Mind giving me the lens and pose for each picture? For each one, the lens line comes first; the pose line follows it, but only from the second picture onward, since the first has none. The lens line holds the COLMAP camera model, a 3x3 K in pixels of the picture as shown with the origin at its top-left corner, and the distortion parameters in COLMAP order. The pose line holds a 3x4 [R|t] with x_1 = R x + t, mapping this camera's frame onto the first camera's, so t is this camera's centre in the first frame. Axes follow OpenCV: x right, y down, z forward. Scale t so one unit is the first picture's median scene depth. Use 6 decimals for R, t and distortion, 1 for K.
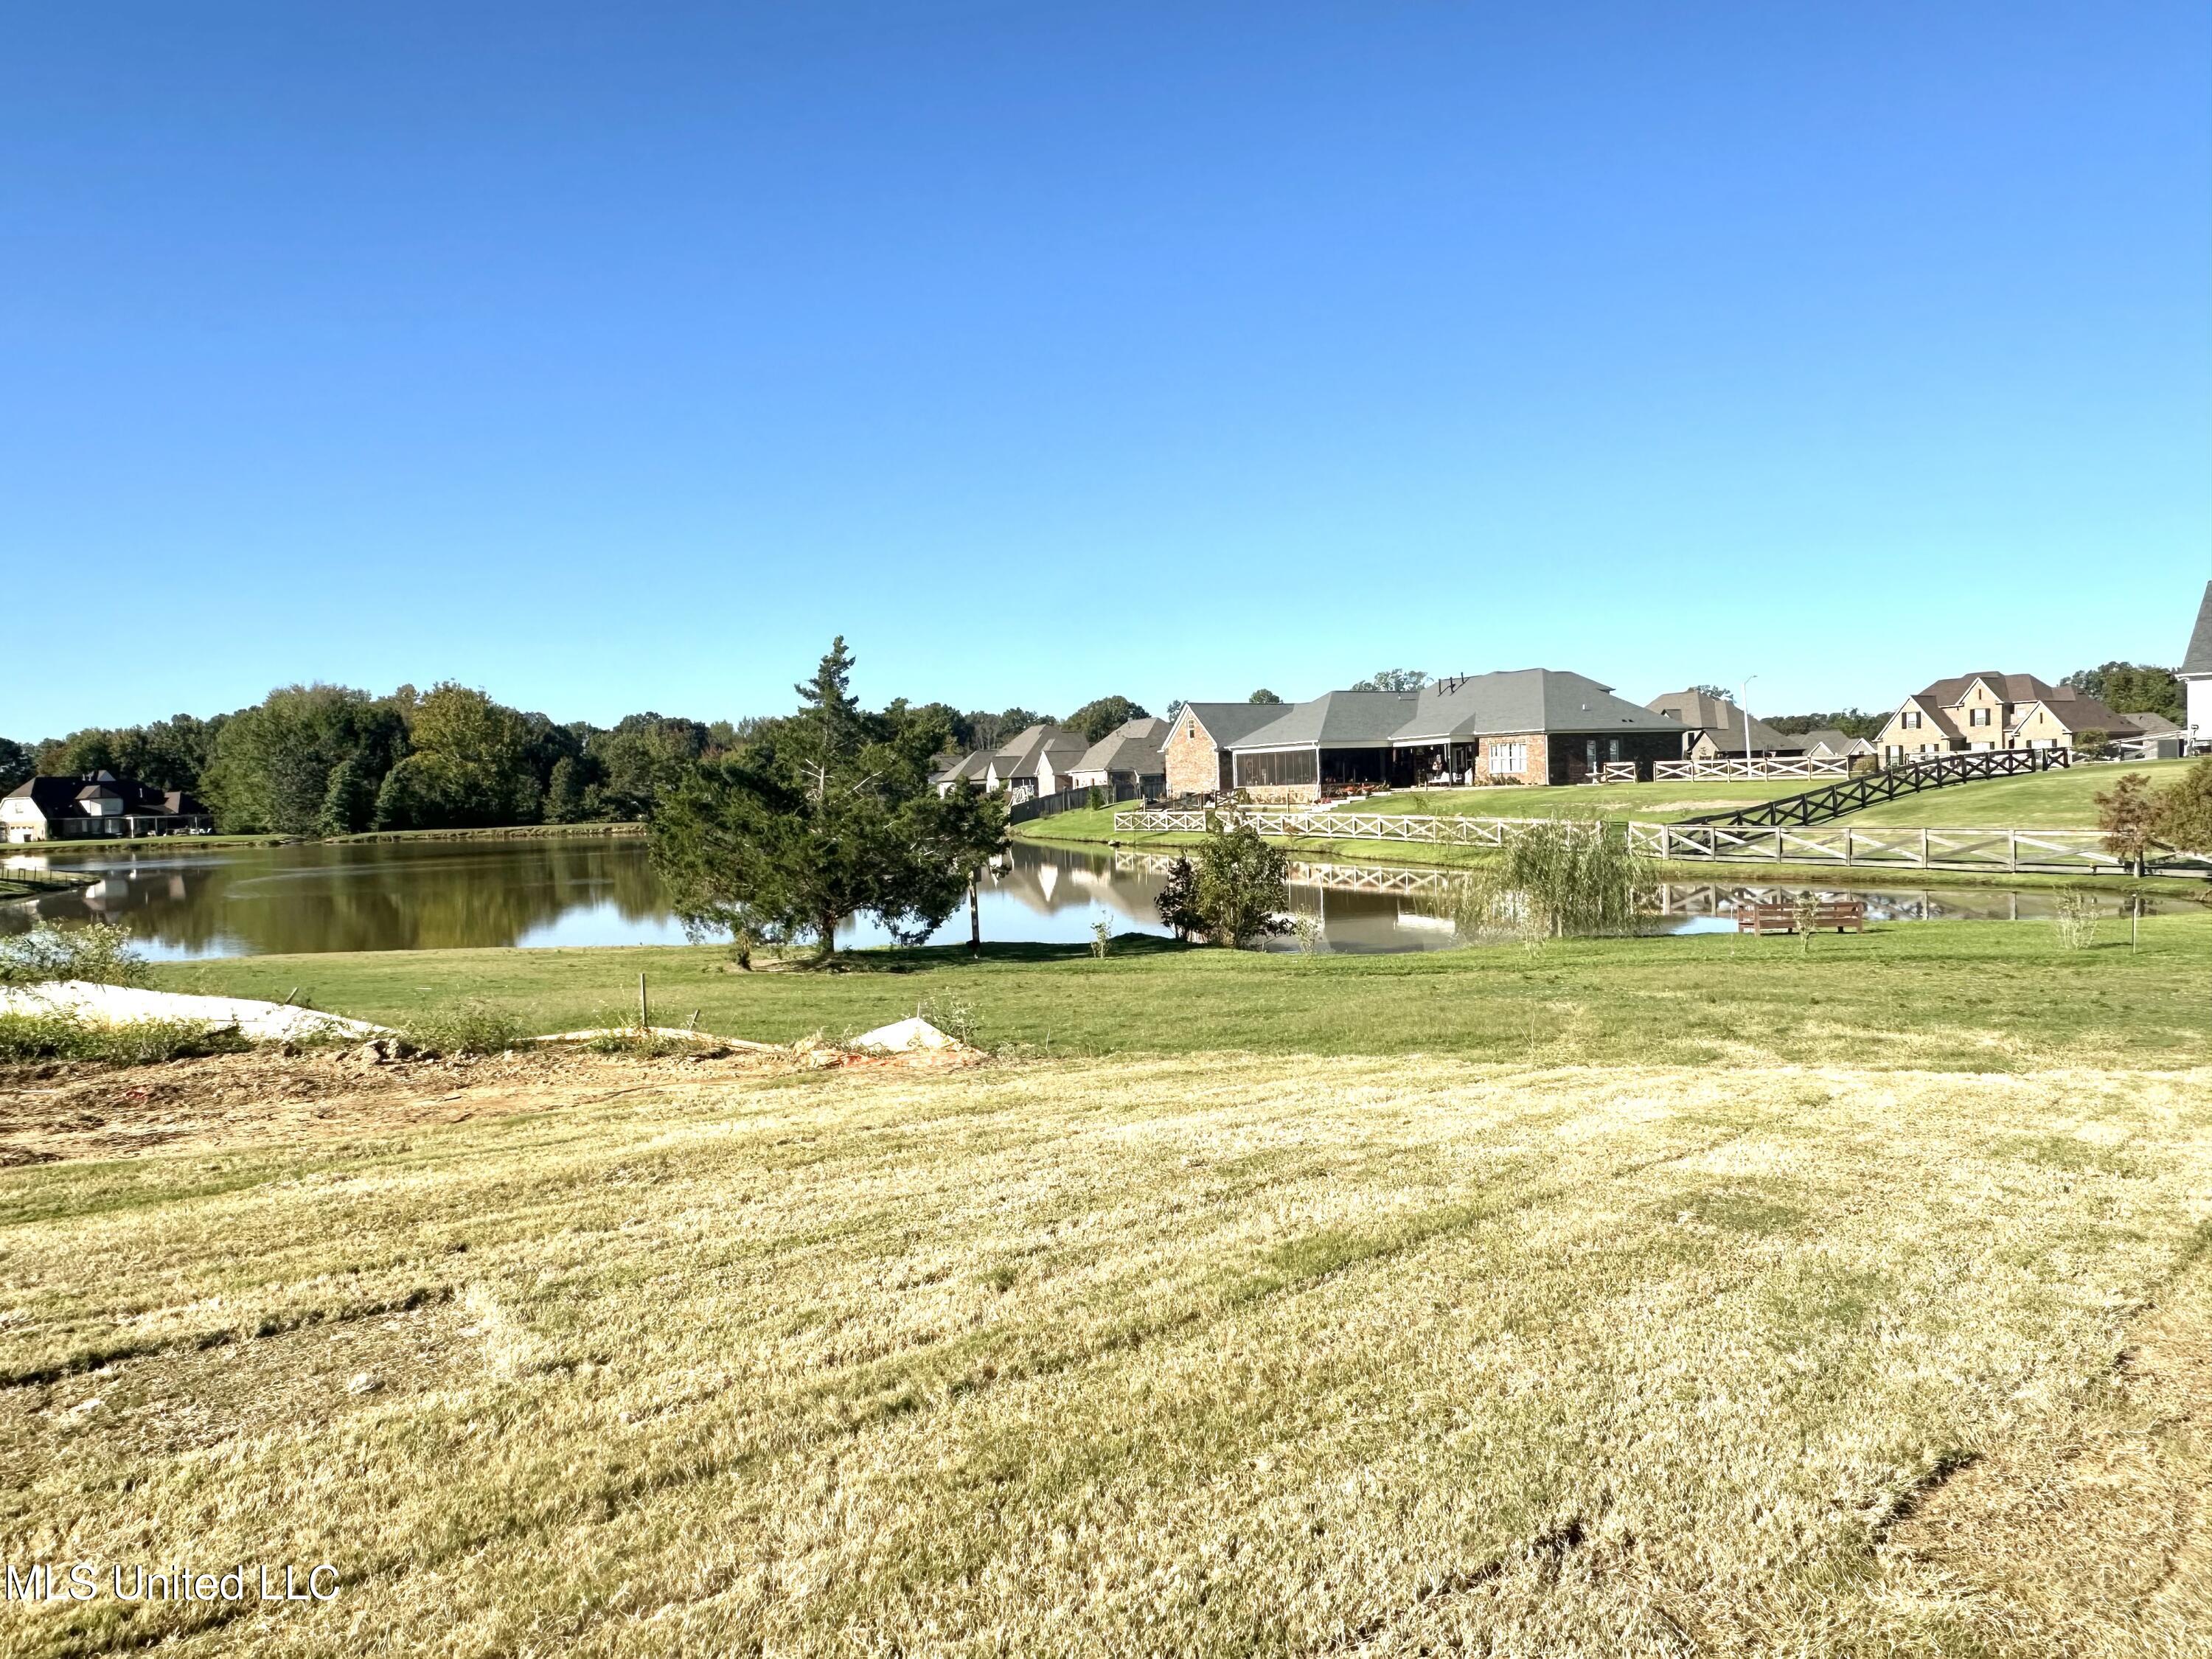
lens RADIAL K [[1473.3, 0, 1102.7], [0, 1473.3, 827.3], [0, 0, 1]] dist [0.000100, -0.000078]
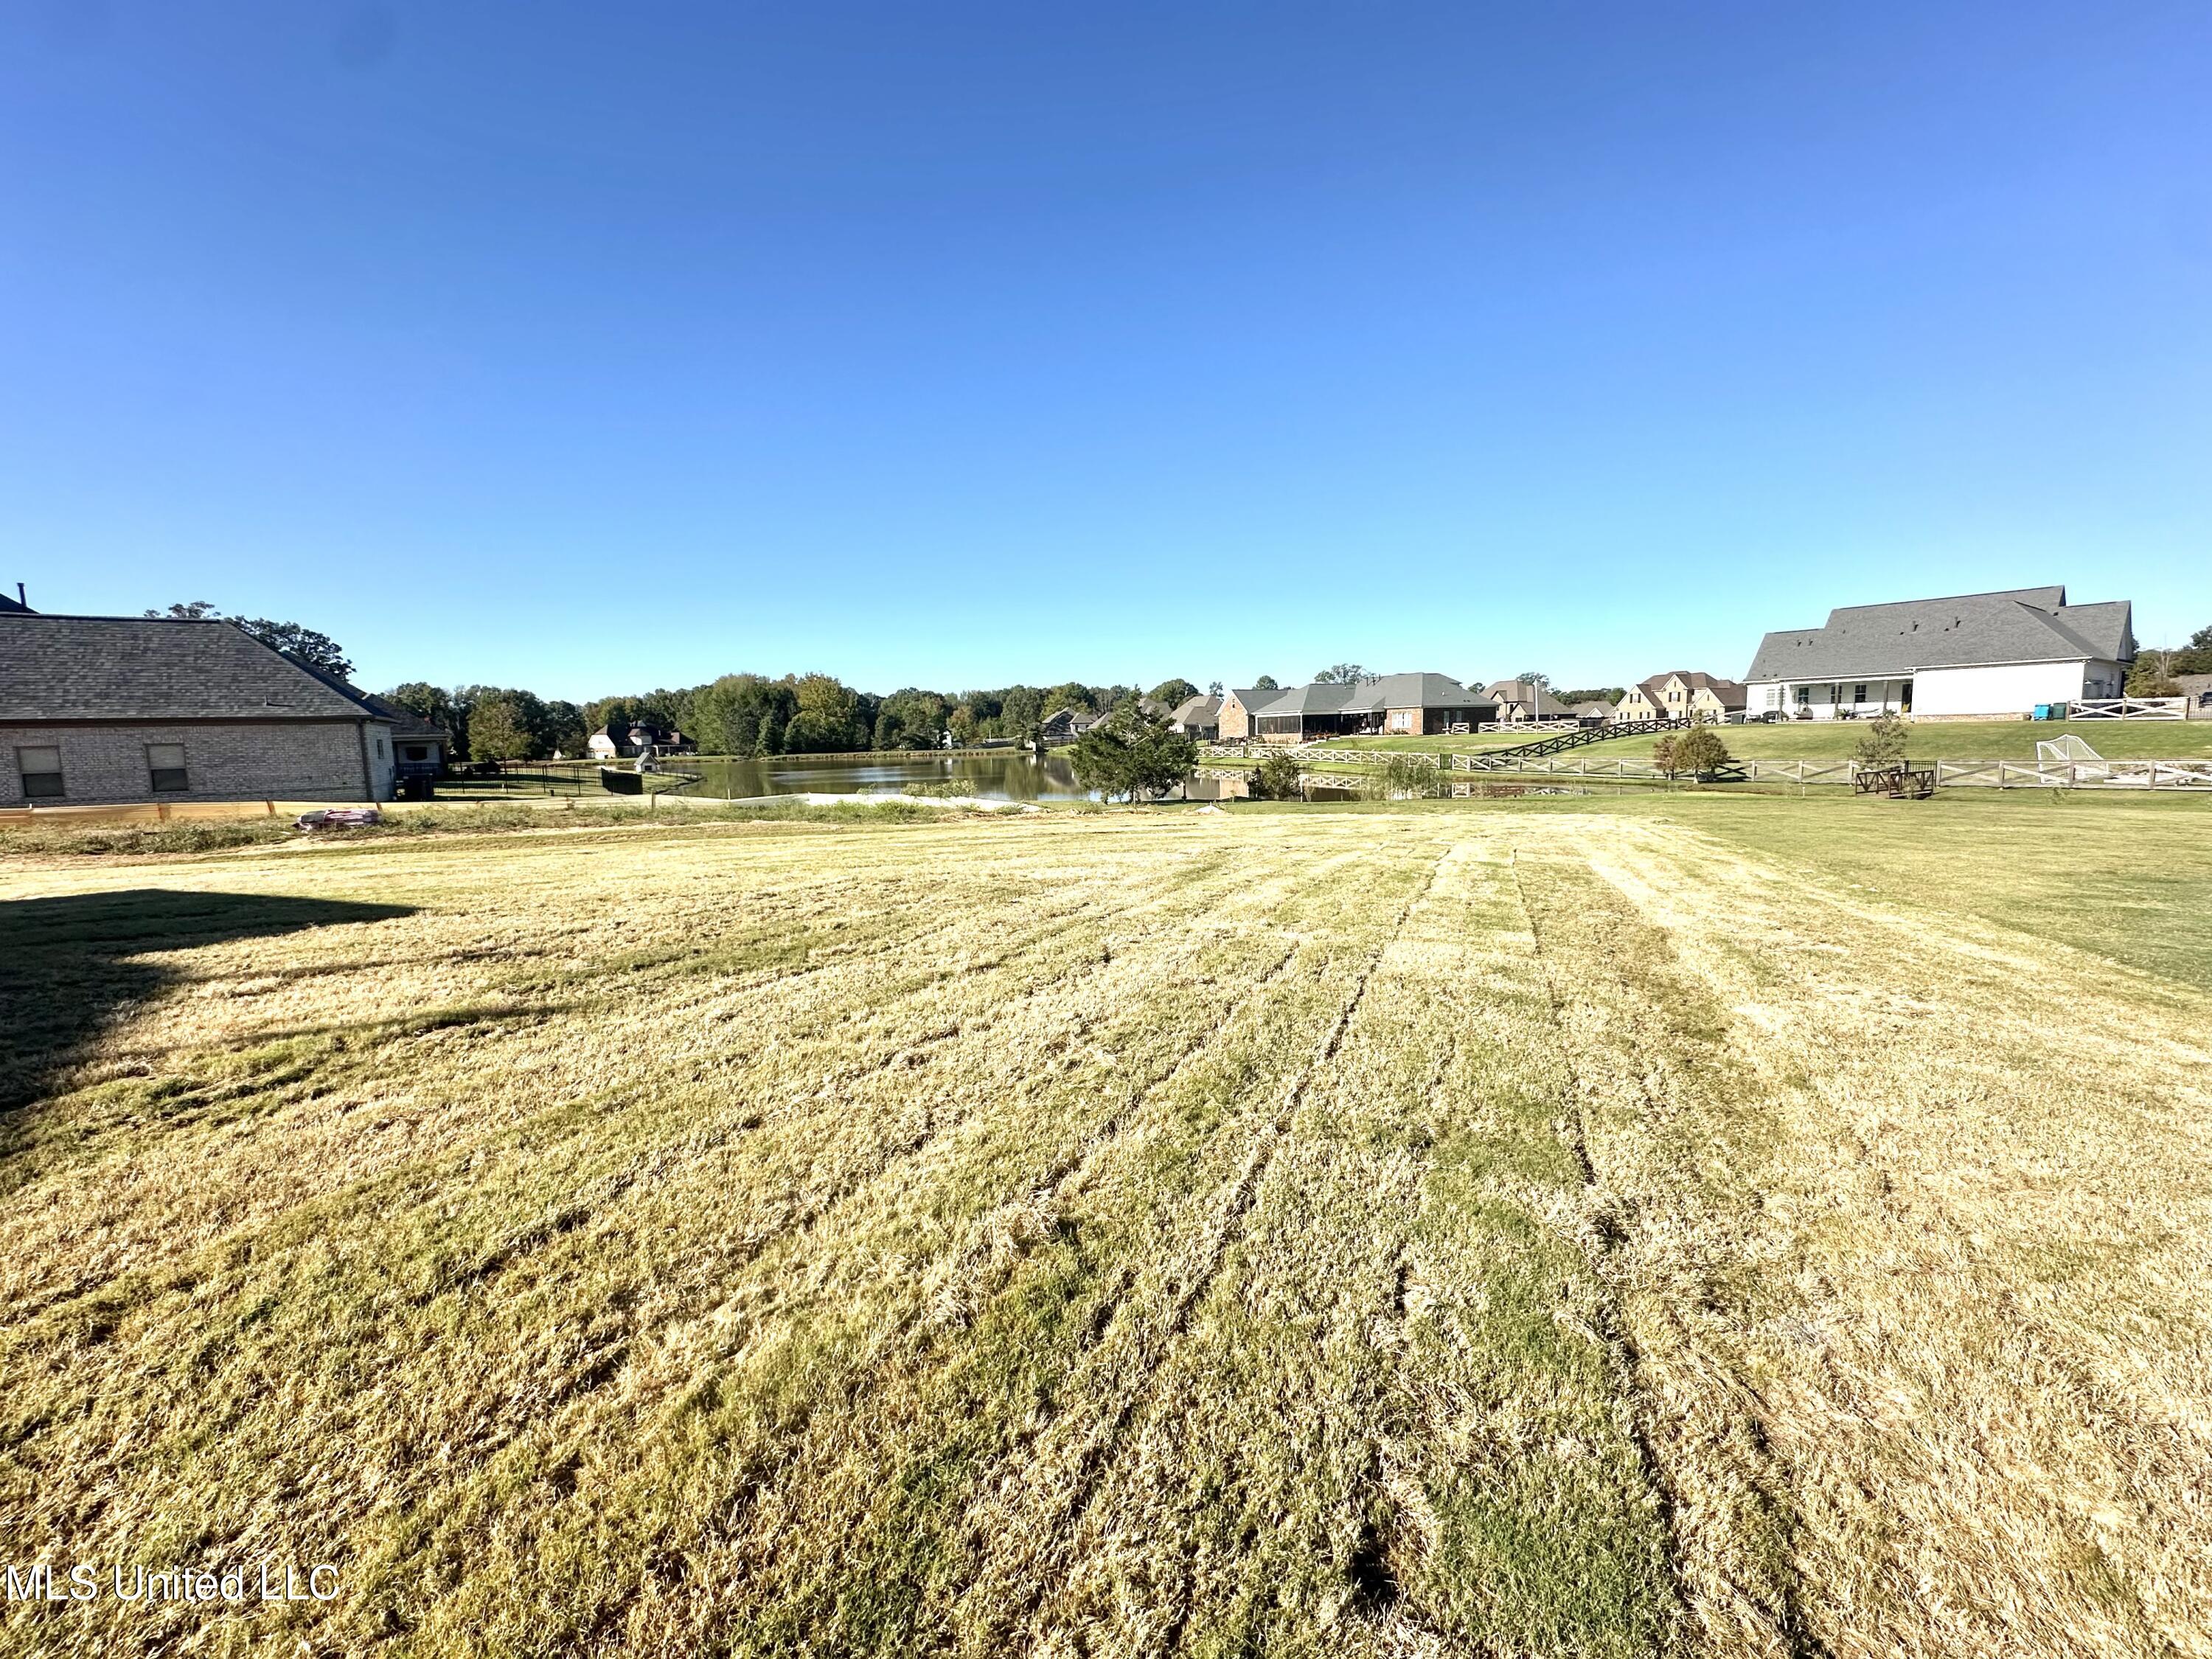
lens RADIAL K [[877.1, 0, 1104.6], [0, 877.1, 834.4], [0, 0, 1]] dist [-0.002054, 0.001065]
pose [[0.997853, 0.013171, -0.064155, -0.024319], [-0.007325, 0.995868, 0.090520, 0.000239], [0.065082, -0.089856, 0.993826, -0.117869]]
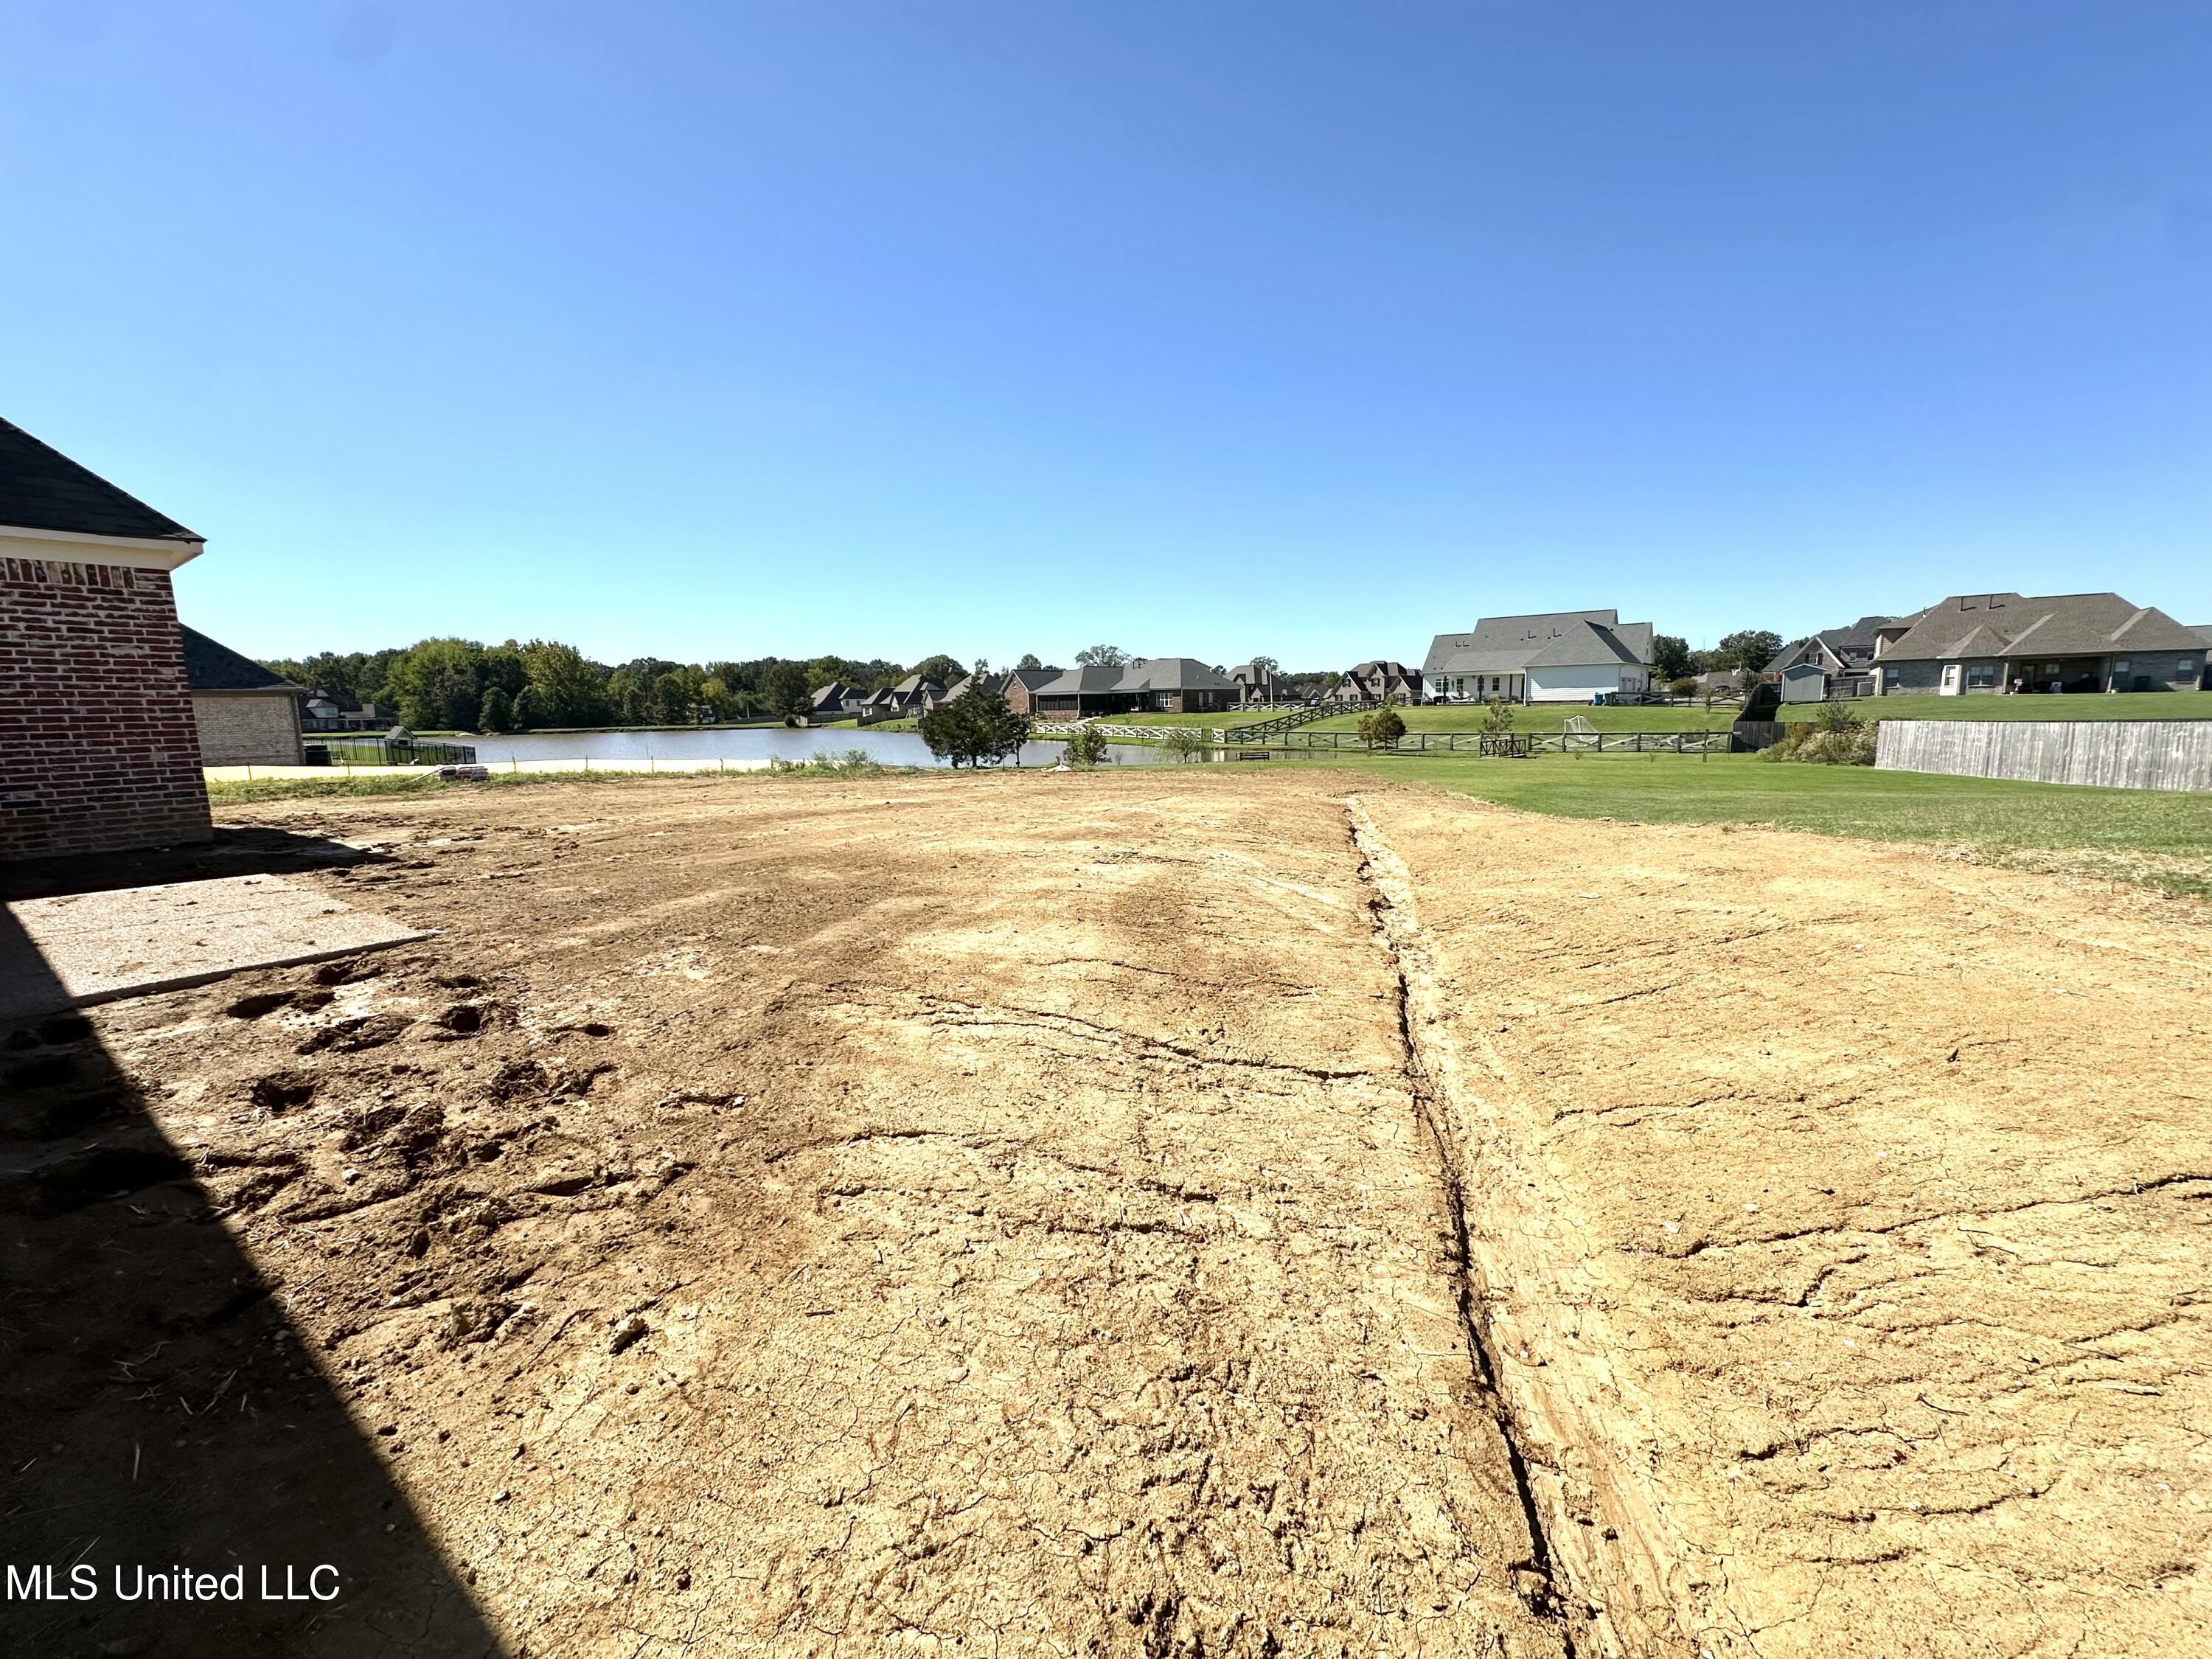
lens RADIAL K [[877.1, 0, 1105.1], [0, 877.1, 836.1], [0, 0, 1]] dist [-0.002054, 0.001065]
pose [[0.978183, -0.016135, 0.207120, -0.058418], [-0.008300, 0.993148, 0.116568, 0.002101], [-0.207581, -0.115744, 0.971346, -0.185620]]
